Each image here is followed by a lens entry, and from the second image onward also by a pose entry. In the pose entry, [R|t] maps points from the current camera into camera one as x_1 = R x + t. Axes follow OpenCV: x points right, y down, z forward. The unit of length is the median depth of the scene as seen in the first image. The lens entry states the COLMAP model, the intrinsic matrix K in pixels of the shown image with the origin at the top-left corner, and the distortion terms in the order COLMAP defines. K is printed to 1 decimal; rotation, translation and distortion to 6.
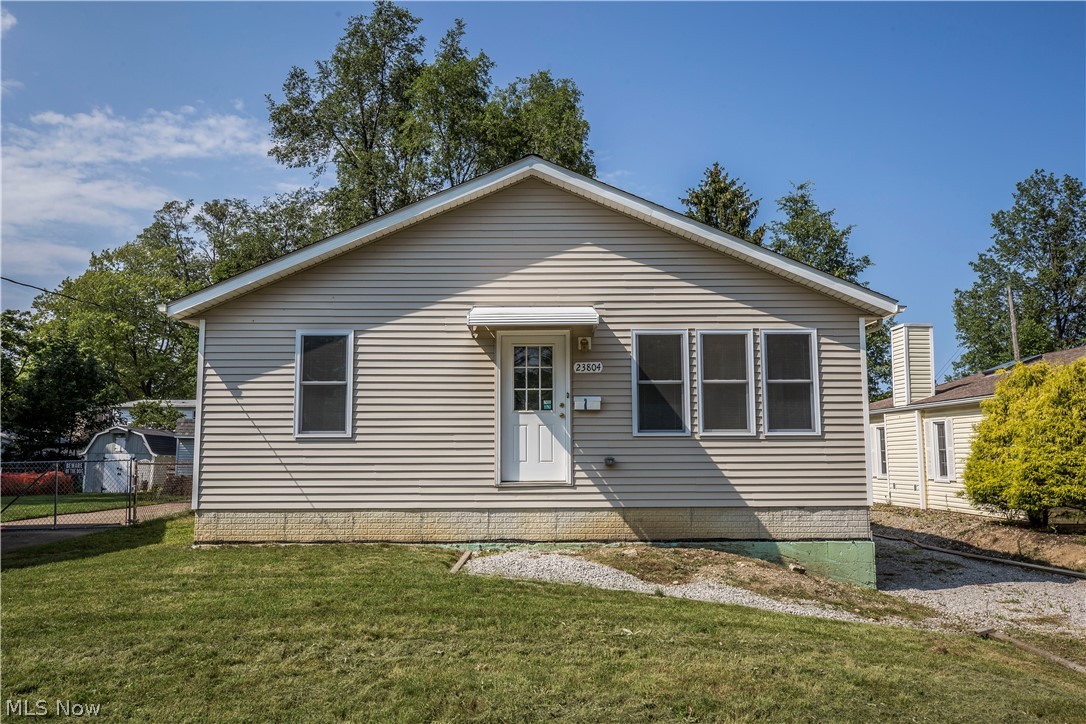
lens RADIAL K [[865.4, 0, 542.6], [0, 865.4, 360.1], [0, 0, 1]] dist [0.002049, 0.009918]
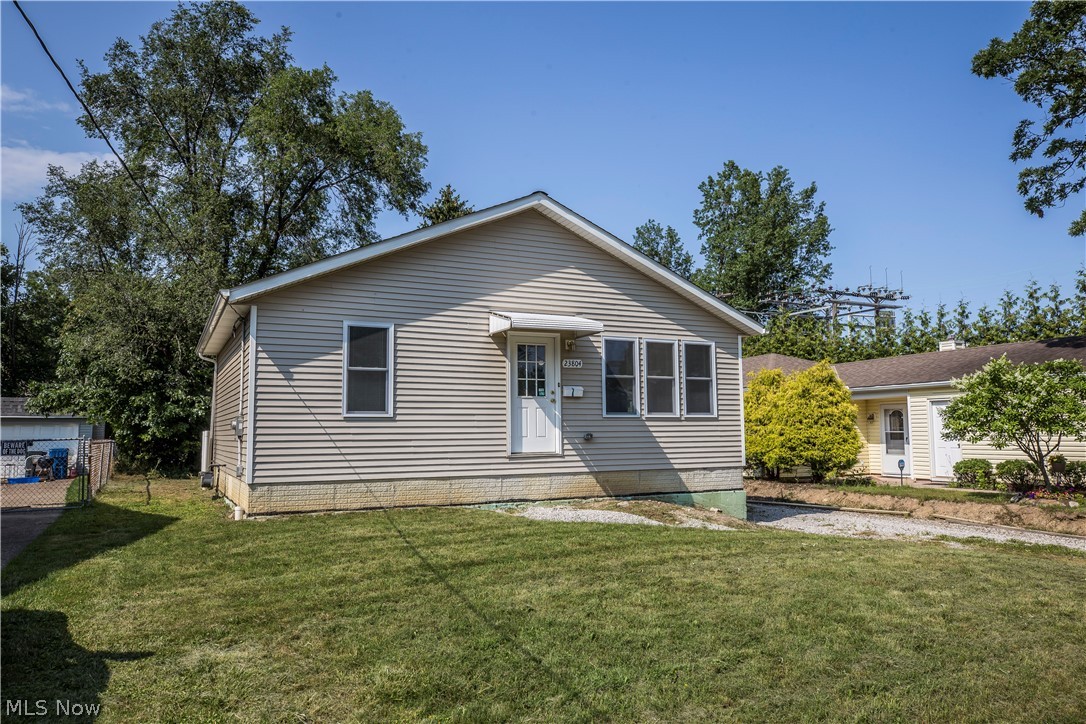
lens RADIAL K [[769.9, 0, 545.8], [0, 769.9, 358.7], [0, 0, 1]] dist [0.006356, 0.005922]
pose [[0.897223, 0.038641, 0.439884, -0.487323], [-0.043850, 0.999037, 0.001681, 0.001046], [-0.439395, -0.020797, 0.898053, -0.008379]]
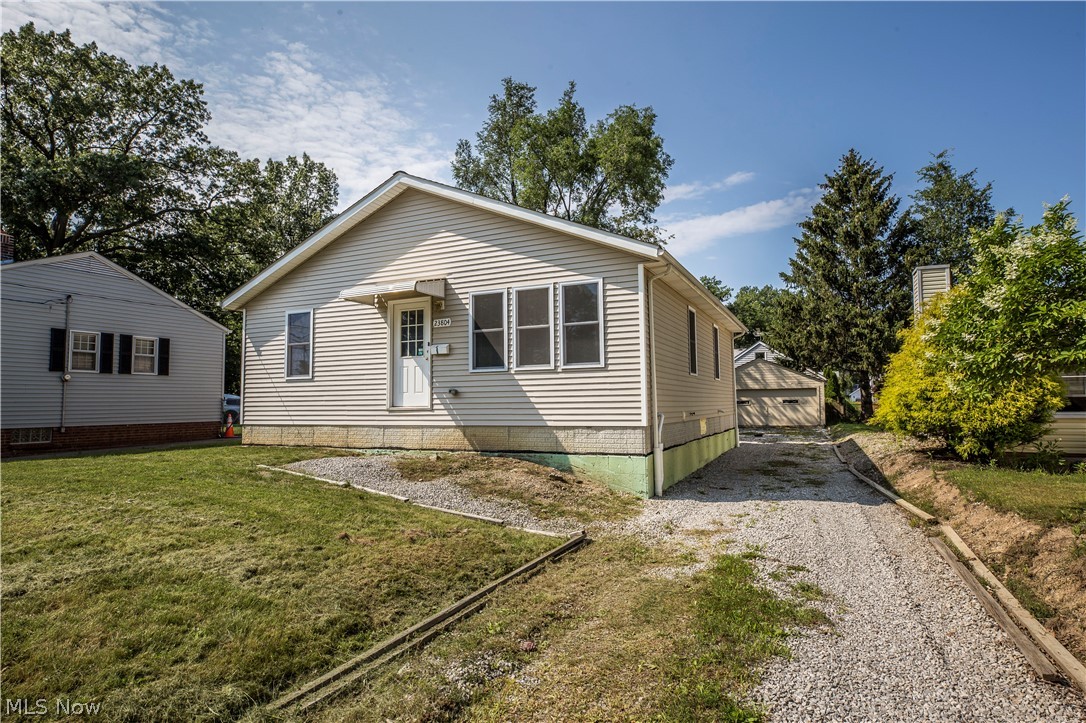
lens RADIAL K [[595.8, 0, 540.8], [0, 595.8, 361.4], [0, 0, 1]] dist [0.011239, 0.001253]
pose [[0.900283, -0.037276, -0.433707, 0.596180], [0.056428, 0.997914, 0.031364, 0.048187], [0.431633, -0.052709, 0.900508, 0.224170]]
